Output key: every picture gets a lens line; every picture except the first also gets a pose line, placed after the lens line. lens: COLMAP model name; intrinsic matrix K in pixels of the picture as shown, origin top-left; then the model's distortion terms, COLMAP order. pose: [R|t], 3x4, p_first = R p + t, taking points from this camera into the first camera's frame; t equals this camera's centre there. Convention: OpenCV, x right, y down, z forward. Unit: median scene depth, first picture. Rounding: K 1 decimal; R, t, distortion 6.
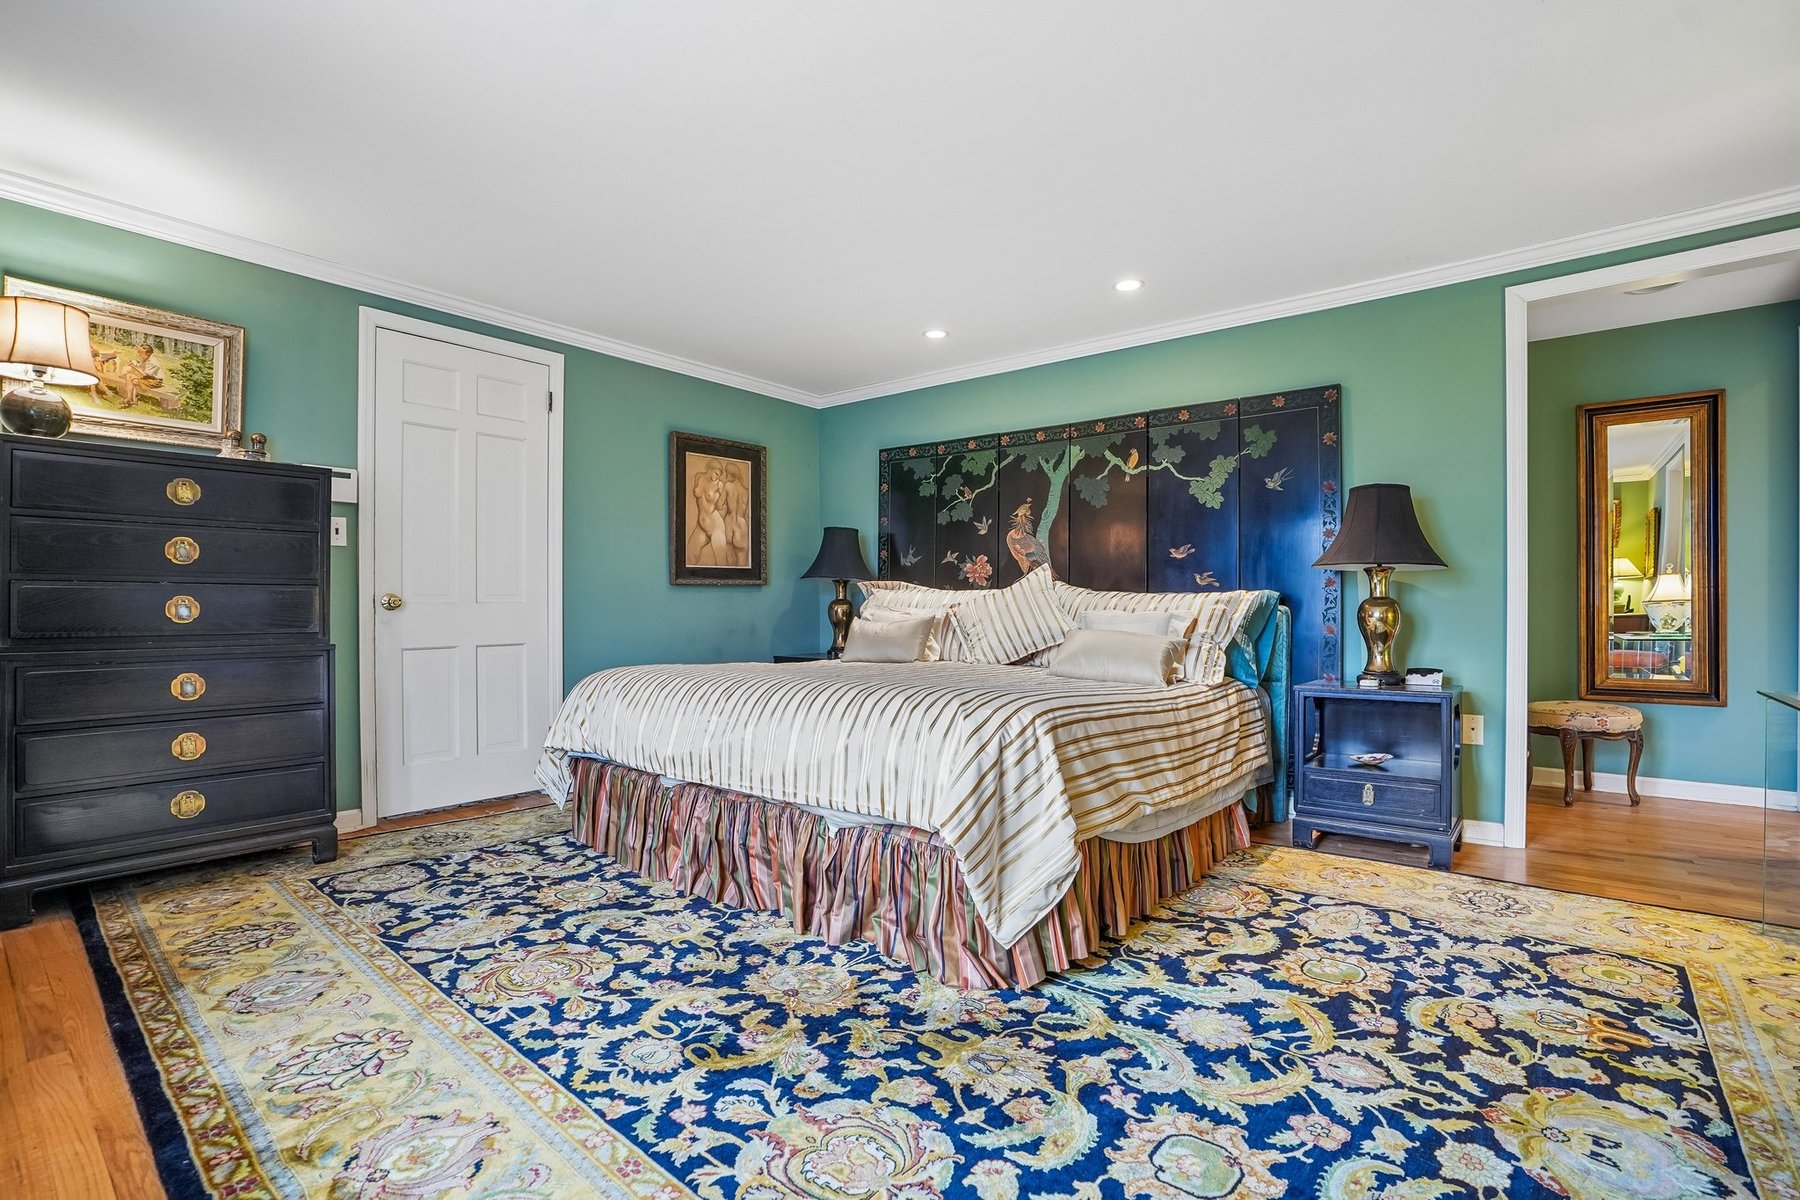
lens RADIAL K [[827.7, 0, 884.7], [0, 827.7, 605.4], [0, 0, 1]] dist [-0.059765, 0.014192]
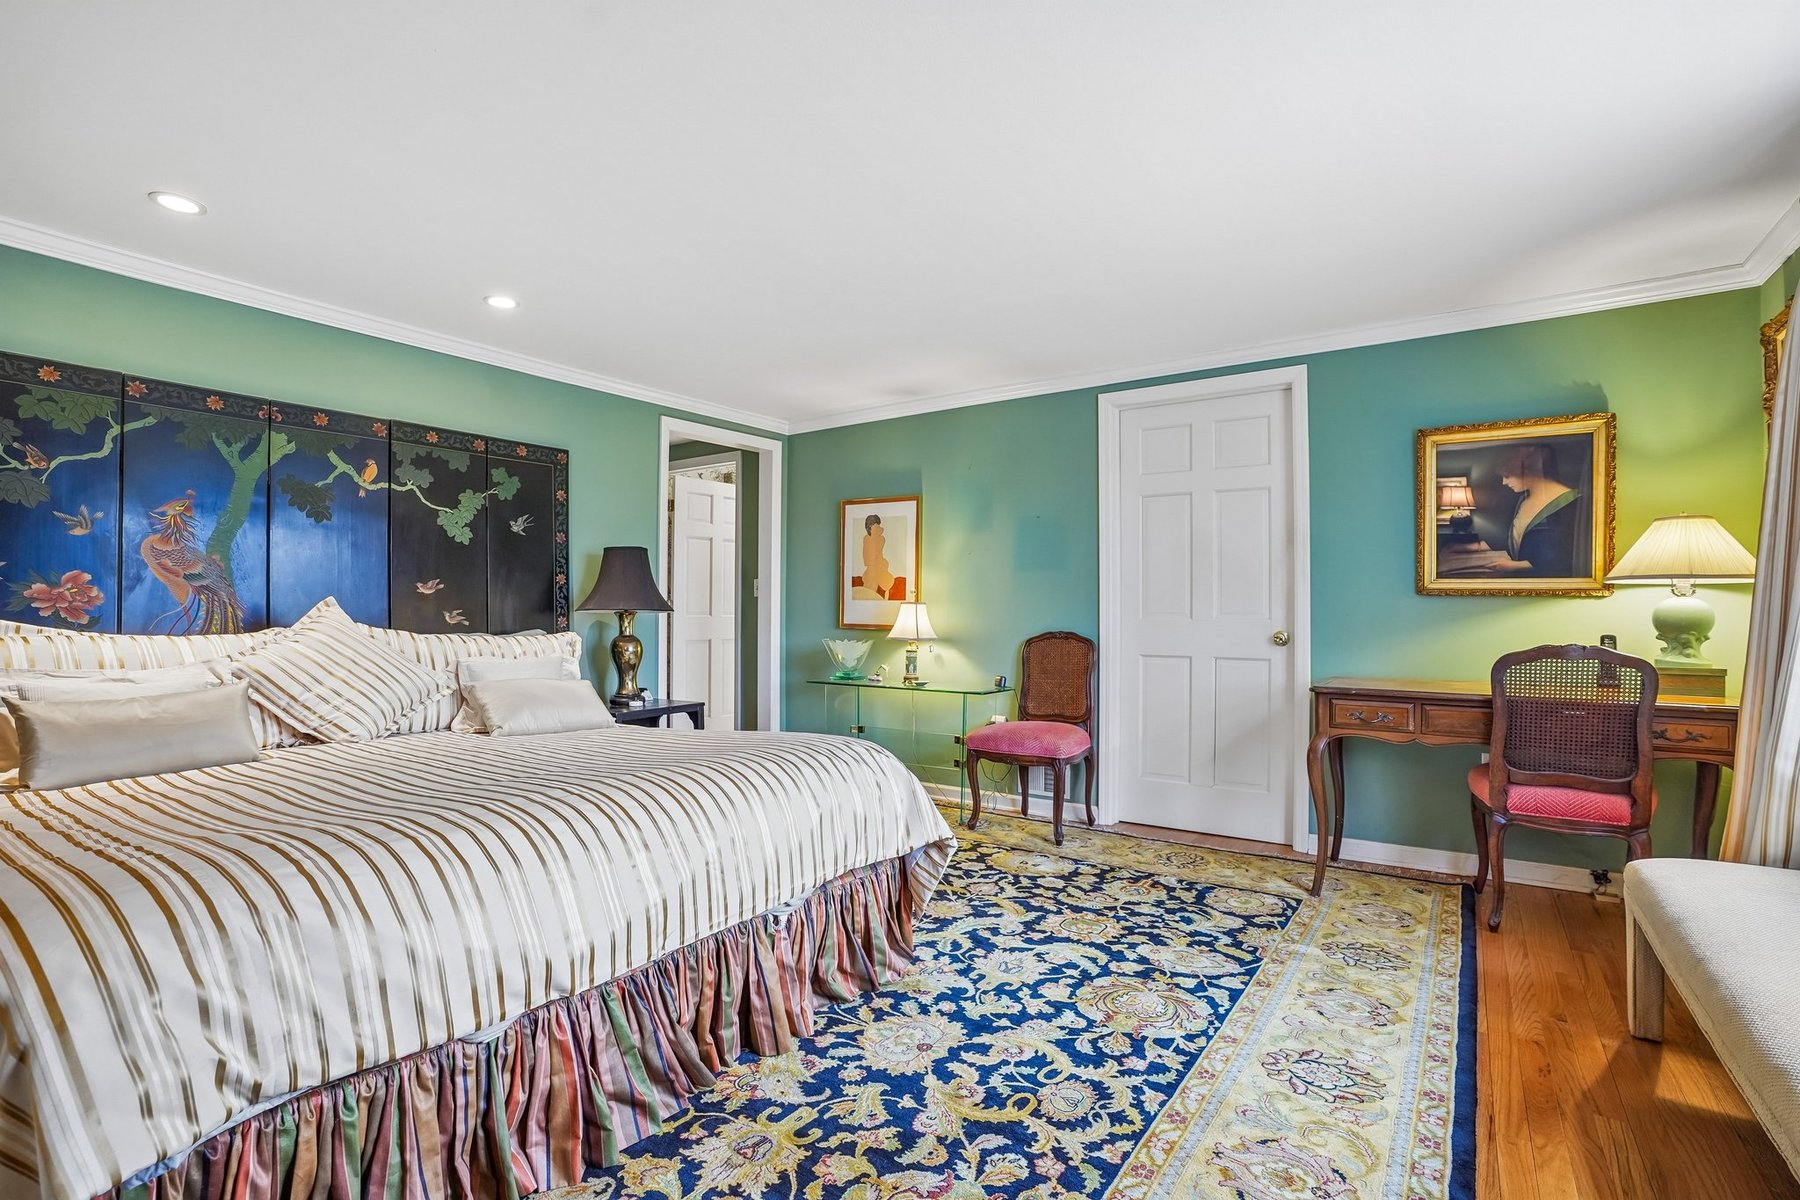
lens RADIAL K [[827.7, 0, 890.5], [0, 827.7, 608.5], [0, 0, 1]] dist [-0.059765, 0.014192]
pose [[-0.075026, 0.002412, 0.997179, -1.238521], [-0.000719, 0.999997, -0.002473, -0.086322], [-0.997181, -0.000902, -0.075024, 1.214285]]
